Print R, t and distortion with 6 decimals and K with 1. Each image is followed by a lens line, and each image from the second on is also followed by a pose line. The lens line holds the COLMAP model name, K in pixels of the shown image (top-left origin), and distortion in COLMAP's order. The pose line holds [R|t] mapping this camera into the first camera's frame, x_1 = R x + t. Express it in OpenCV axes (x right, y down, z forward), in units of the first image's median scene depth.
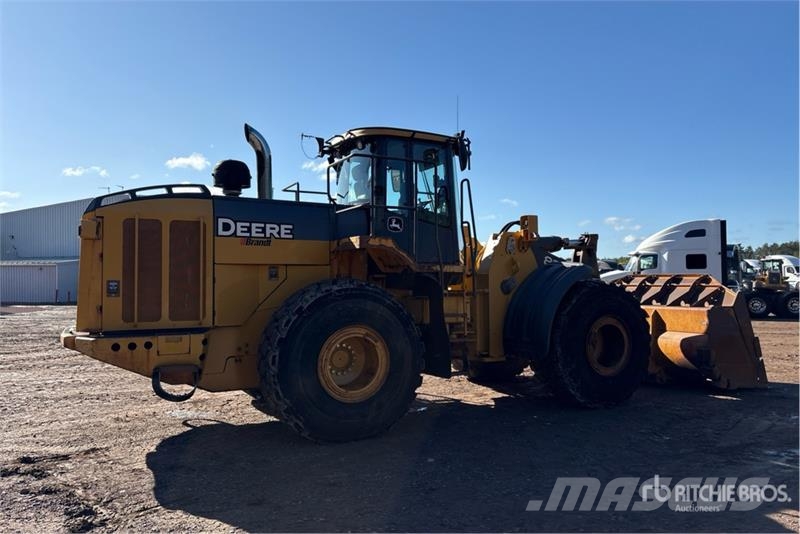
lens RADIAL K [[519.9, 0, 400.0], [0, 519.9, 267.0], [0, 0, 1]] dist [0.000965, -0.000359]
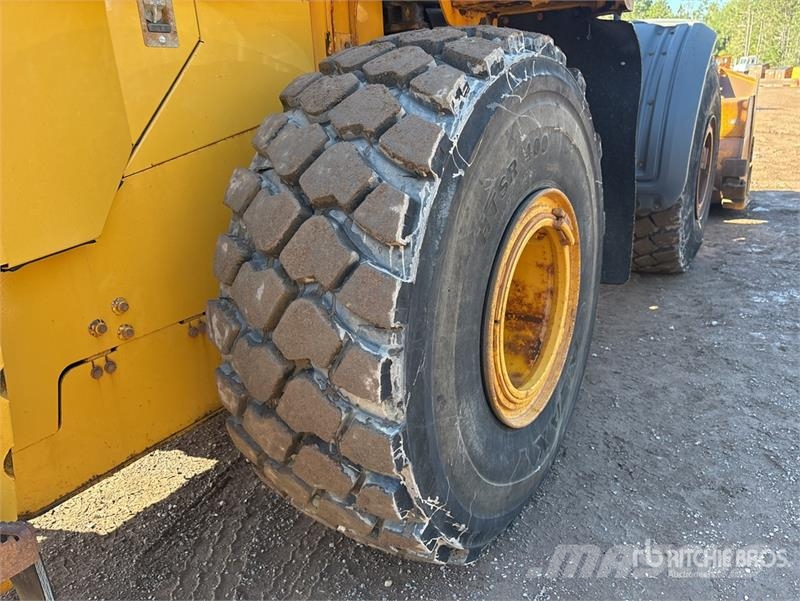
lens RADIAL K [[600.7, 0, 400.0], [0, 600.7, 300.5], [0, 0, 1]] dist [0.082244, -0.096594]
pose [[0.878717, -0.184199, 0.440371, -0.344948], [0.020320, 0.936145, 0.351026, 0.047187], [-0.476910, -0.299504, 0.826350, 0.765155]]
